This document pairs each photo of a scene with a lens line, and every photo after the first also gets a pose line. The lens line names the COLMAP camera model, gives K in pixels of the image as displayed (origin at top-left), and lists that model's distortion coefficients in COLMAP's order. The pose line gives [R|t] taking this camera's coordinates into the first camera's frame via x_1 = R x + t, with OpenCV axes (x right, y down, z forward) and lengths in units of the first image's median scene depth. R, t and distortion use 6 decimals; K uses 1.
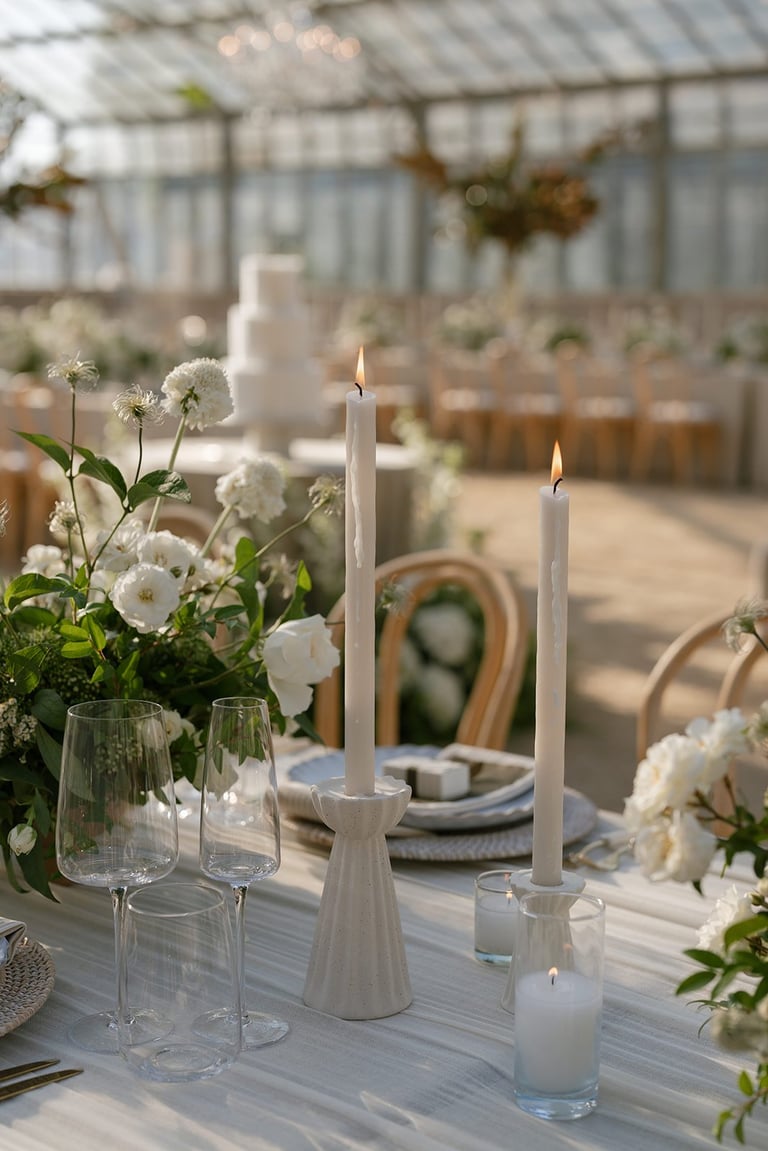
lens RADIAL K [[1730.0, 0, 383.7], [0, 1730.0, 576.8], [0, 0, 1]] dist [-0.043240, 0.000000]
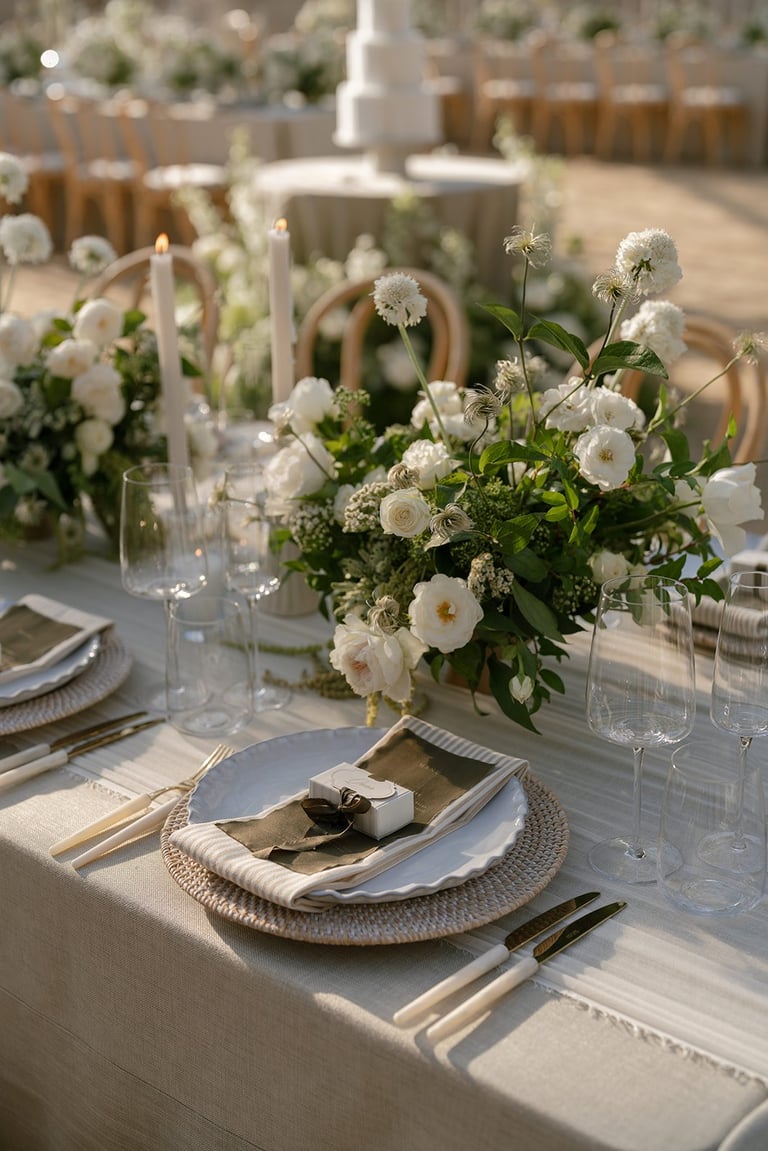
lens RADIAL K [[1537.7, 0, 384.5], [0, 1537.7, 573.3], [0, 0, 1]] dist [-0.027054, 0.000000]
pose [[0.999439, -0.026448, -0.020541, -0.216145], [0.030142, 0.977726, 0.207710, -0.101675], [0.014590, -0.208213, 0.977975, 0.031697]]
